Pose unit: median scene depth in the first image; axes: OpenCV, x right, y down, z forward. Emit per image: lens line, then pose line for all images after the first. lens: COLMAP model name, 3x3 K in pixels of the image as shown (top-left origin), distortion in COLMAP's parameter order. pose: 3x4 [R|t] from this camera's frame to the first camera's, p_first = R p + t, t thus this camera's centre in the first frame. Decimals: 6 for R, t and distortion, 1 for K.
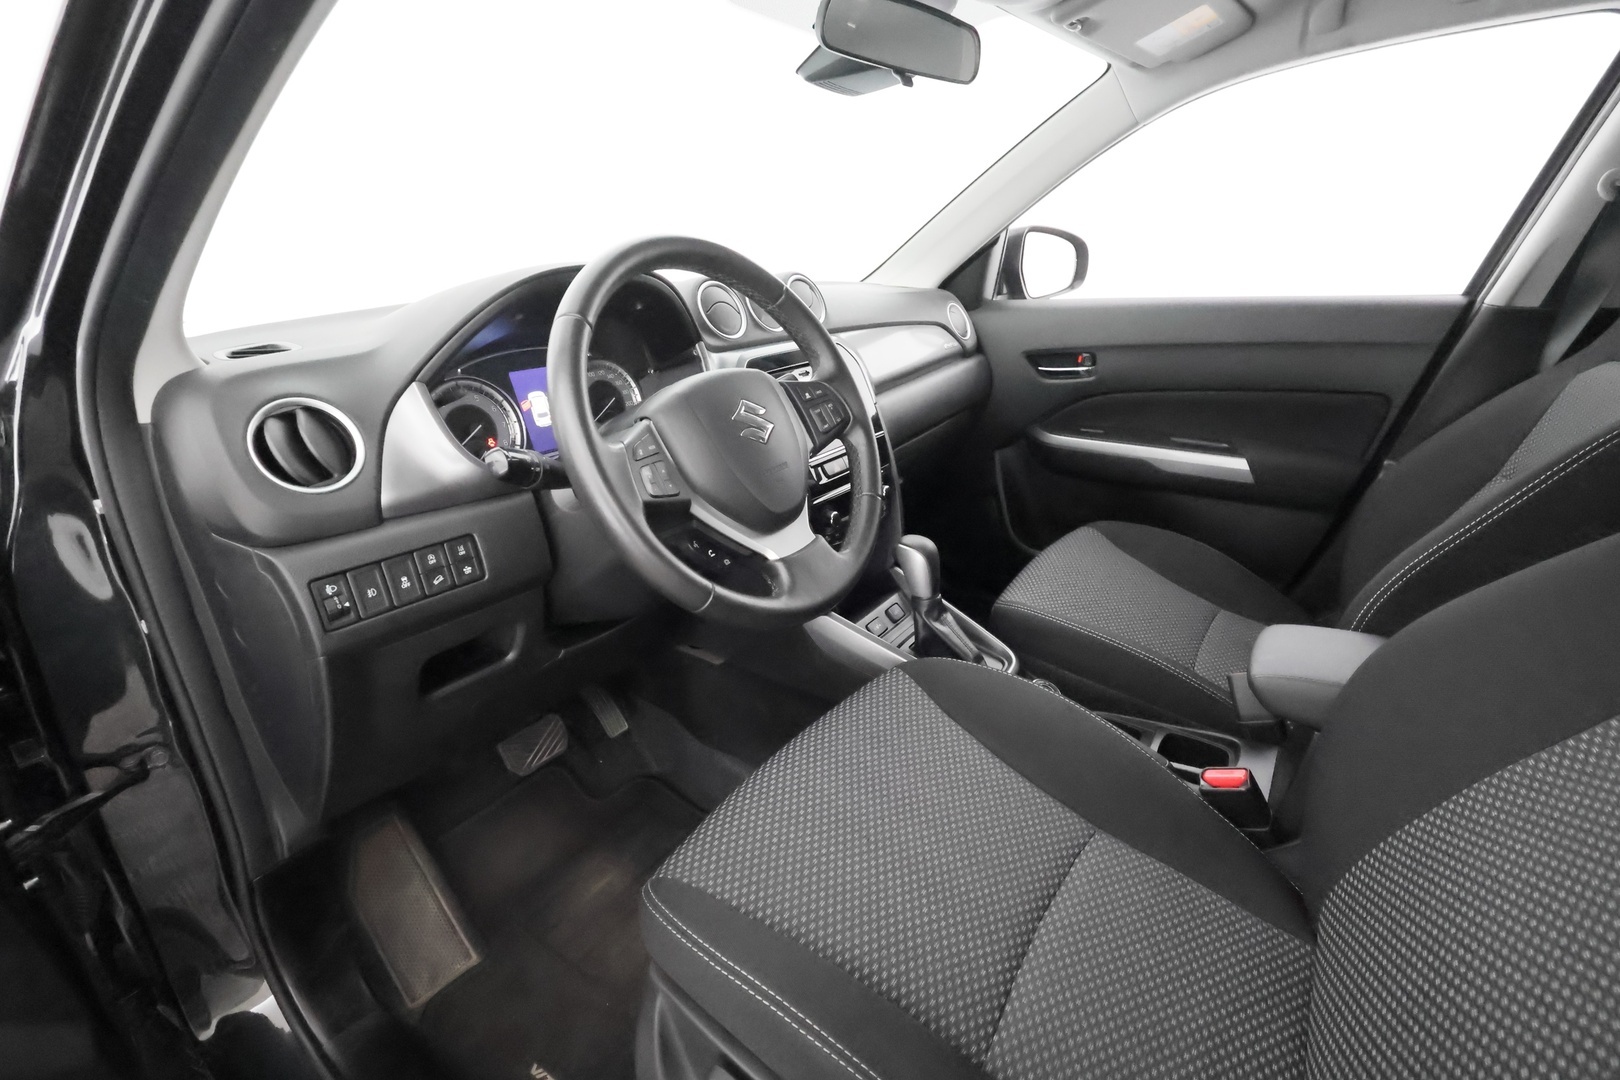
lens RADIAL K [[737.6, 0, 804.8], [0, 737.6, 555.4], [0, 0, 1]] dist [-0.003223, -0.000756]
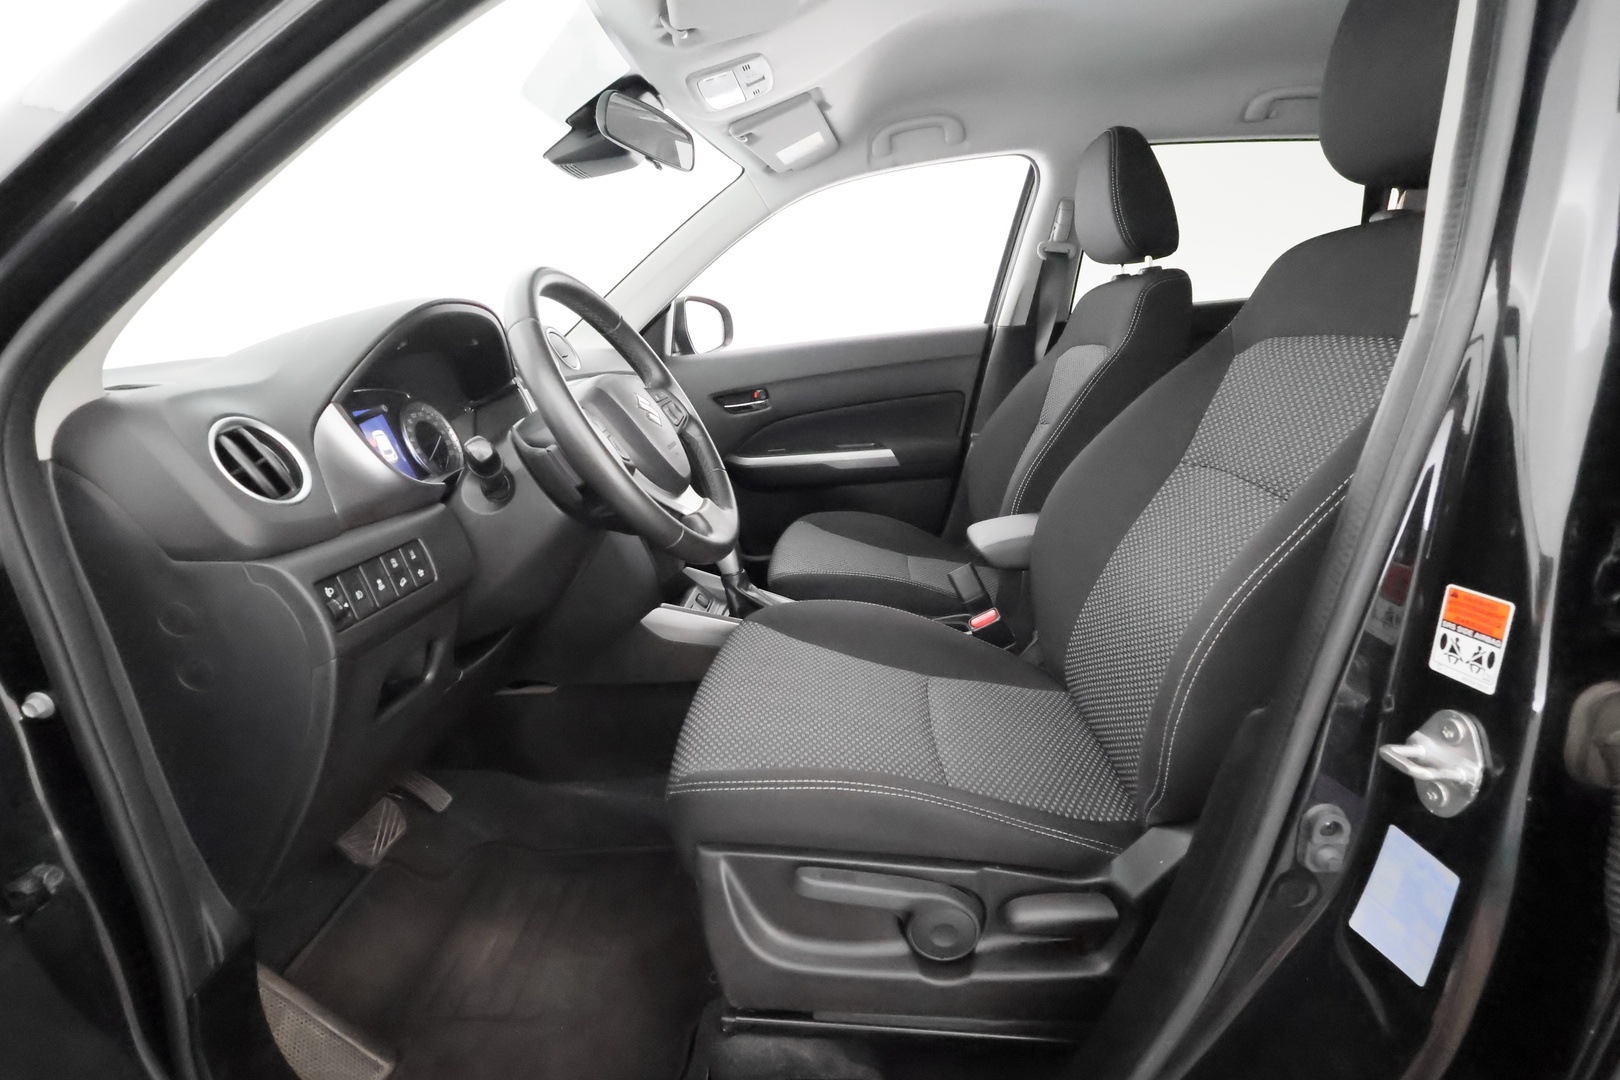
lens RADIAL K [[737.6, 0, 804.8], [0, 737.6, 555.4], [0, 0, 1]] dist [-0.003223, -0.000756]
pose [[0.849048, -0.195125, 0.490962, -0.358106], [0.253059, 0.965958, -0.053726, 0.135111], [-0.463765, 0.169858, 0.869523, -0.118949]]
